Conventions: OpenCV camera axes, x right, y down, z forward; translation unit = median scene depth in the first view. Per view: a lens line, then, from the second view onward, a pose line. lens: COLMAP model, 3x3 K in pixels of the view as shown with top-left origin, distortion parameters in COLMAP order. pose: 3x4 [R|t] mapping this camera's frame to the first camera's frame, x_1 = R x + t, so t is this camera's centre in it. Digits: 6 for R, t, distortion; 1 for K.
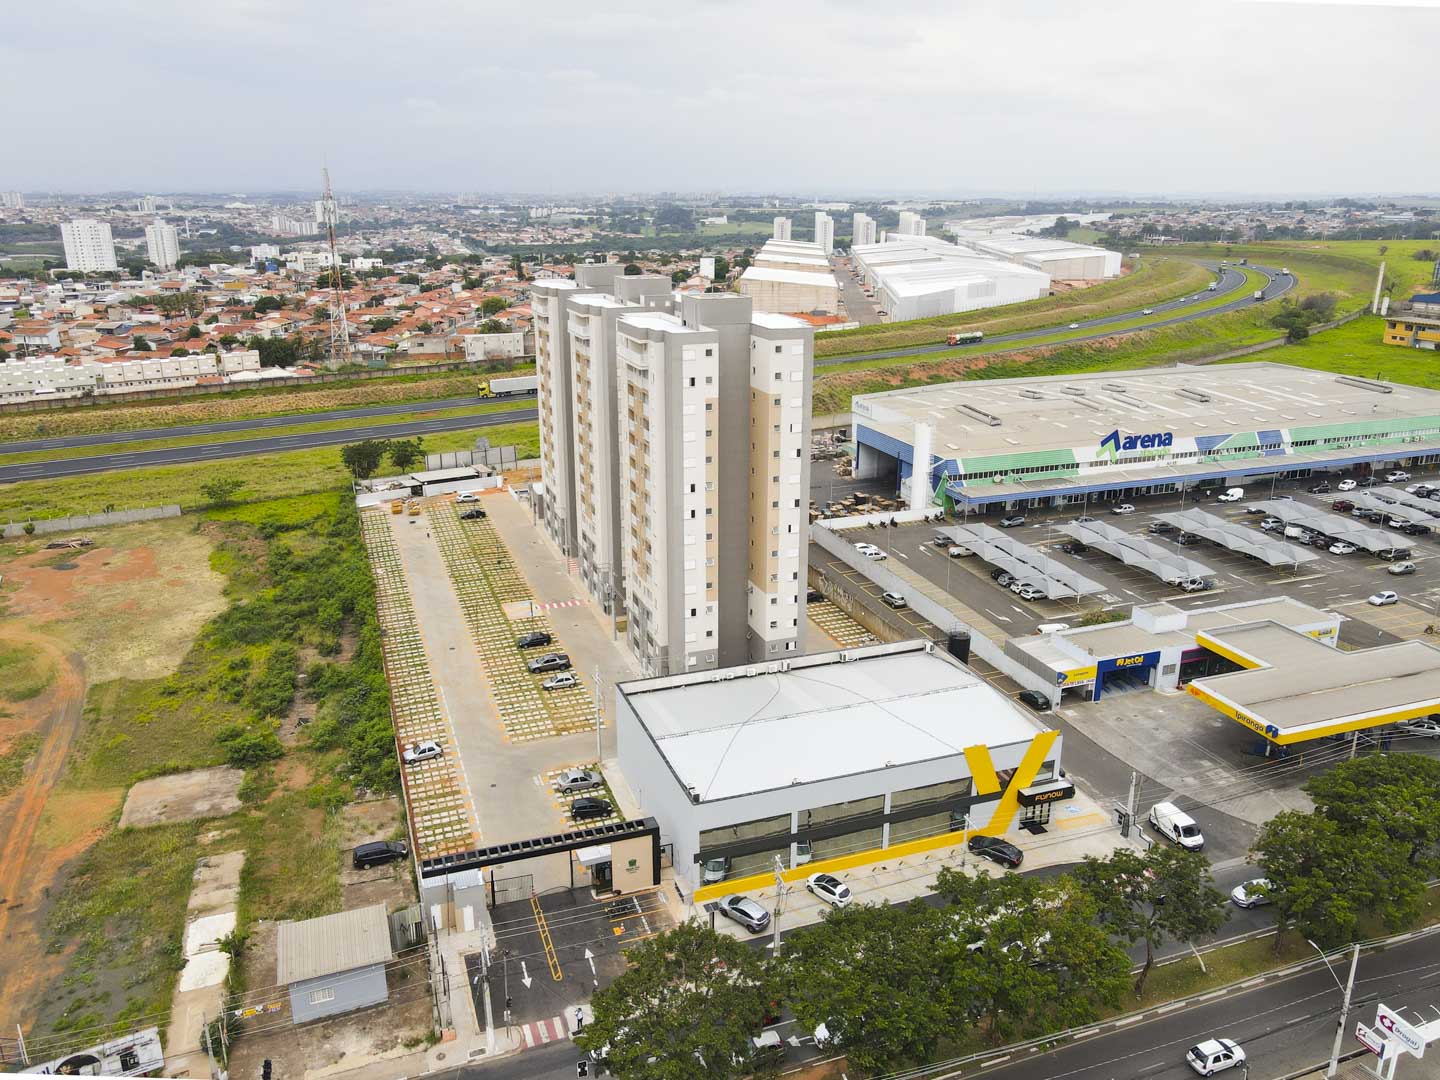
lens RADIAL K [[1087.5, 0, 717.5], [0, 1087.5, 534.8], [0, 0, 1]] dist [0.007208, 0.028711]
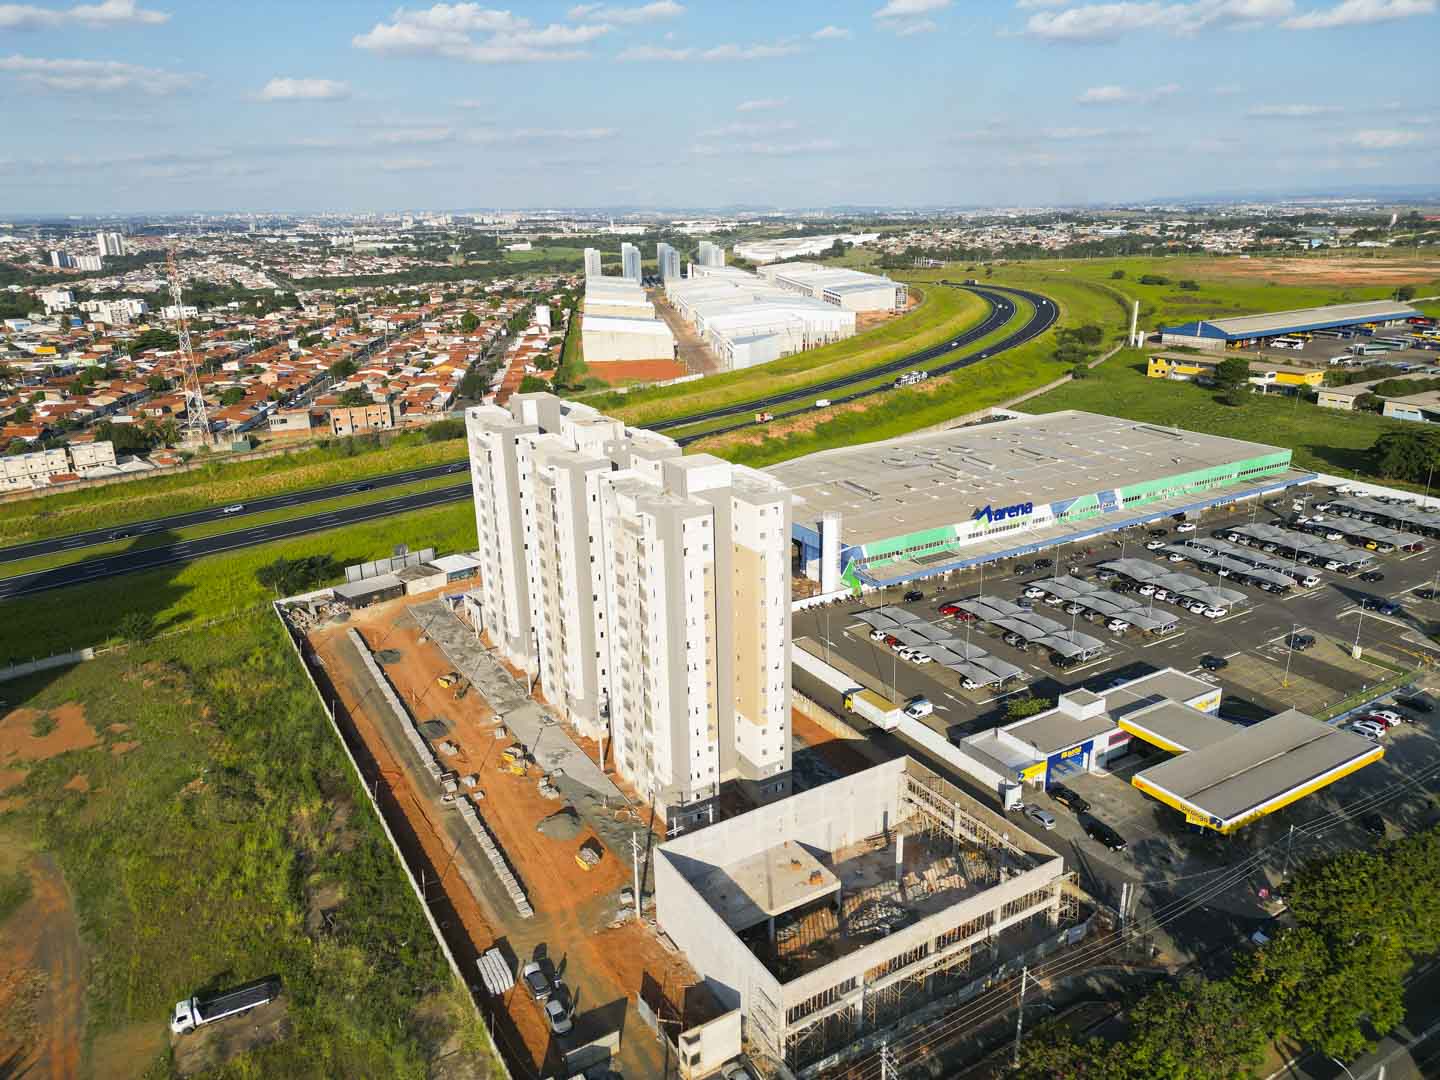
lens RADIAL K [[1006.6, 0, 720.0], [0, 1006.6, 540.0], [0, 0, 1]] dist [0.073614, -0.069099]
pose [[0.981232, -0.075685, 0.177357, -0.104758], [0.074129, 0.997130, 0.015394, -0.100709], [-0.178013, -0.001958, 0.984026, 0.007480]]
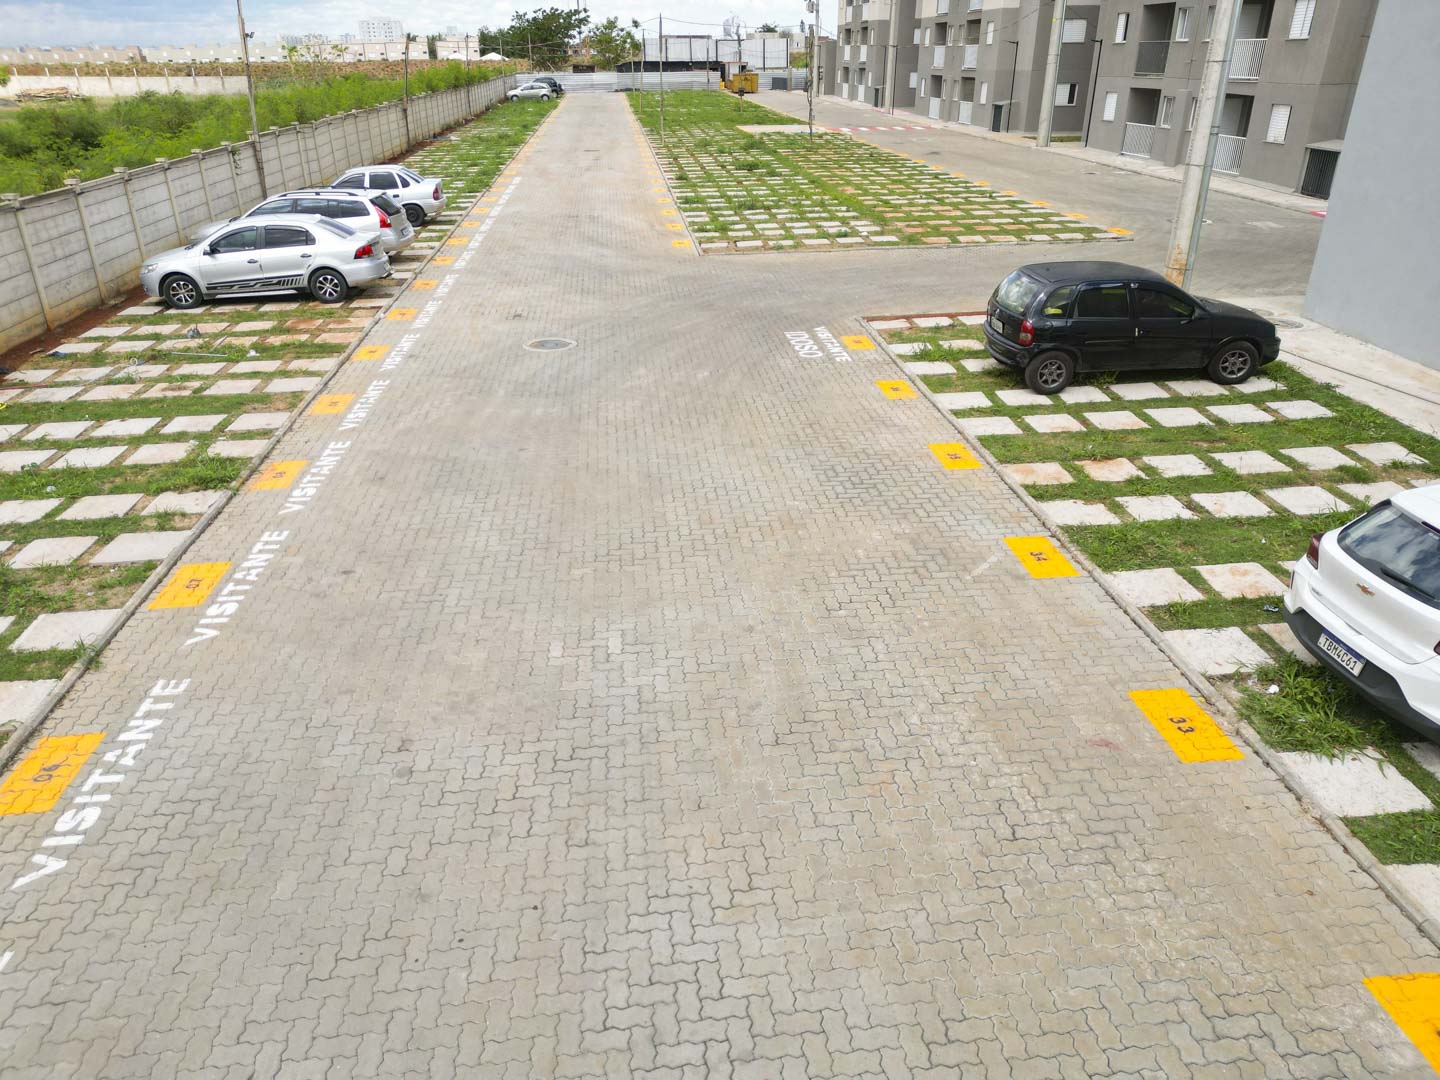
lens RADIAL K [[1006.6, 0, 720.0], [0, 1006.6, 540.0], [0, 0, 1]] dist [0.073614, -0.069099]
pose [[0.969608, 0.096231, -0.224945, -0.081964], [-0.063688, 0.986979, 0.147706, 0.135266], [0.236230, -0.128890, 0.963111, 0.489341]]
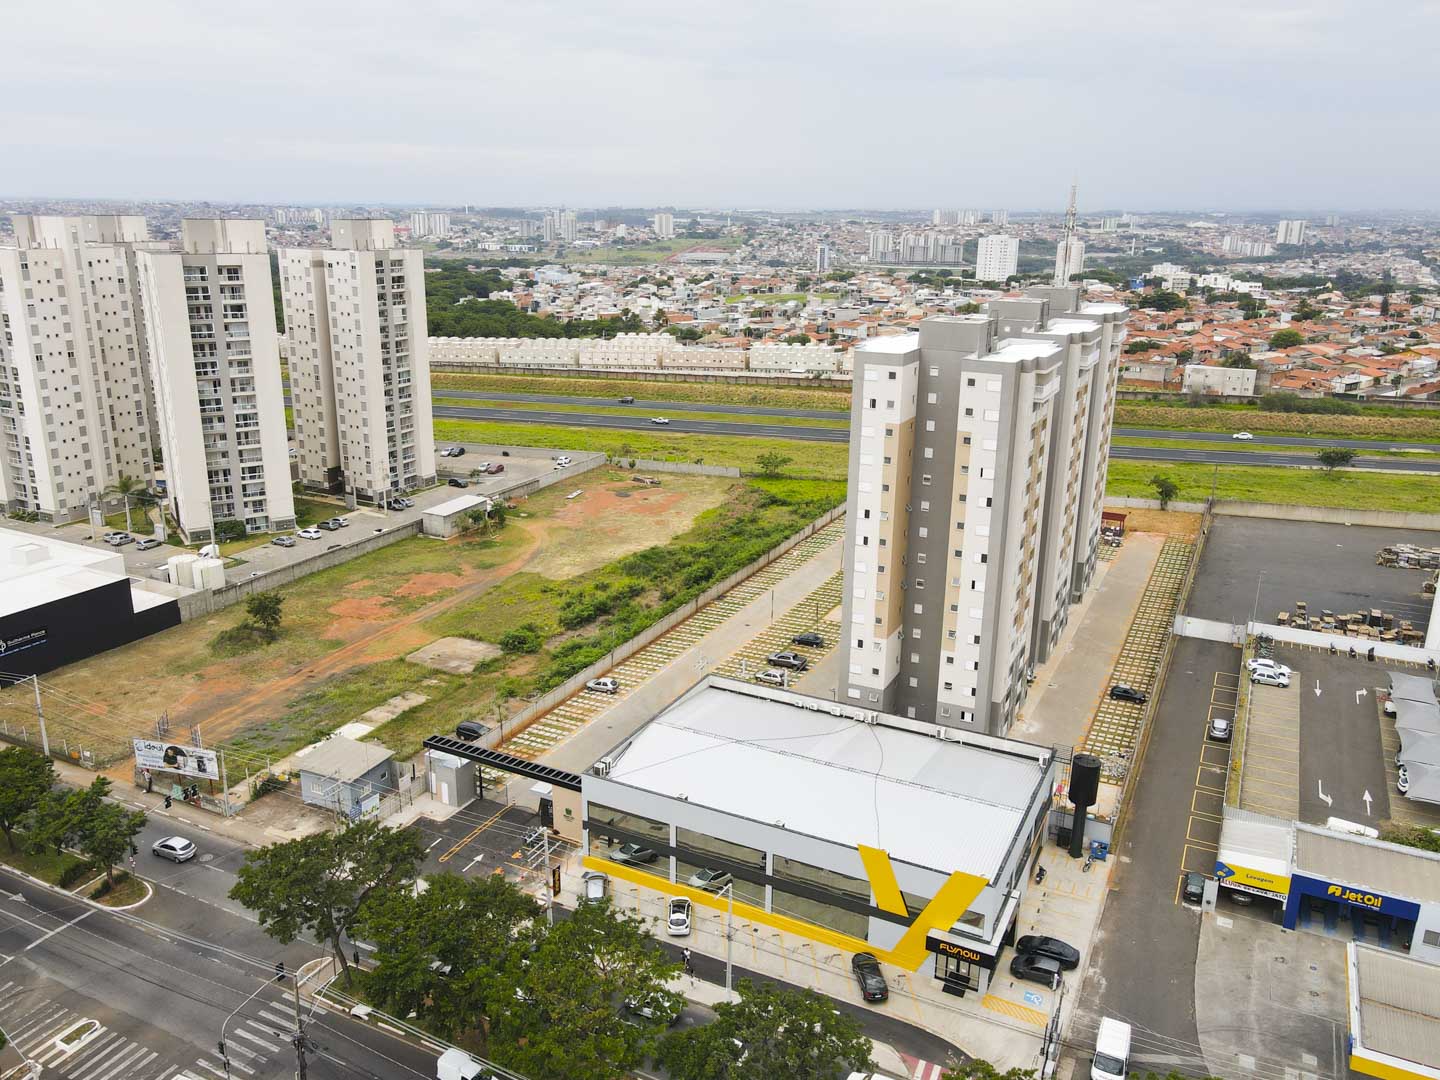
lens RADIAL K [[1119.7, 0, 711.5], [0, 1119.7, 534.1], [0, 0, 1]] dist [0.006587, 0.012547]
pose [[0.685504, 0.215538, -0.695433, 0.361382], [-0.231952, 0.970058, 0.072013, -0.041015], [0.690132, 0.111941, 0.714974, 0.127178]]
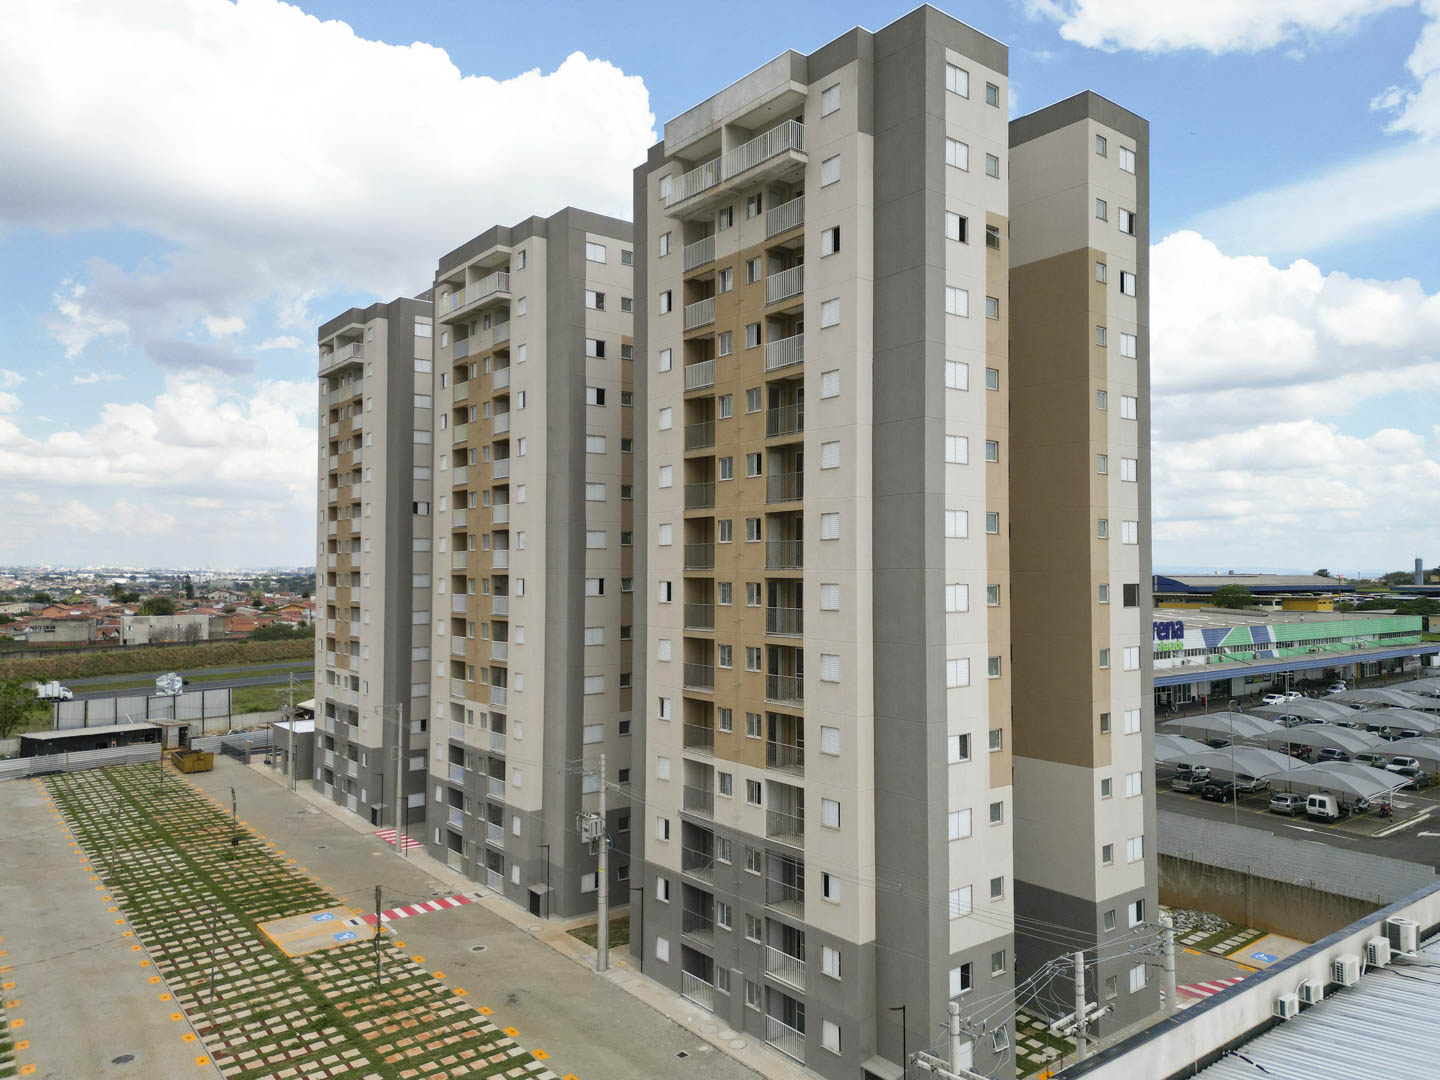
lens RADIAL K [[1006.6, 0, 720.0], [0, 1006.6, 540.0], [0, 0, 1]] dist [0.073614, -0.069099]
pose [[0.948910, 0.013046, 0.315276, -0.129531], [0.092302, 0.943967, -0.316871, 0.053632], [-0.301744, 0.329783, 0.894536, 0.461440]]
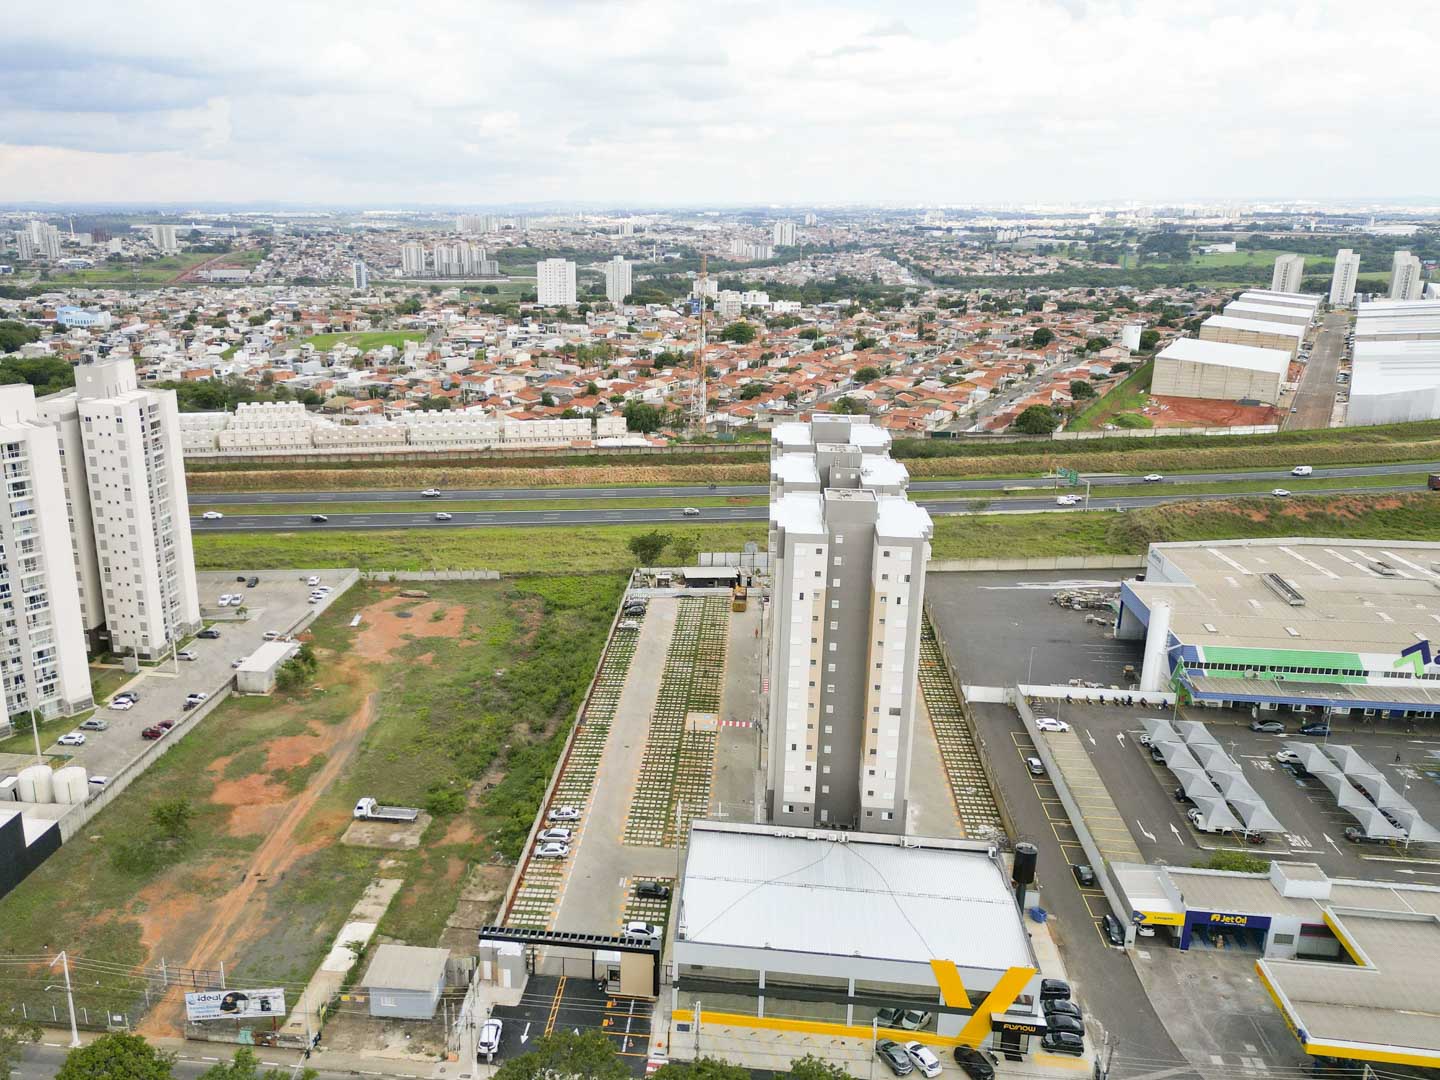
lens RADIAL K [[1145.9, 0, 622.0], [0, 1145.9, 557.5], [0, 0, 1]] dist [0.091453, -0.091973]
pose [[0.888915, 0.135628, -0.437534, 0.206483], [-0.139655, 0.989930, 0.023132, -0.097534], [0.436265, 0.040542, 0.898904, -0.110318]]
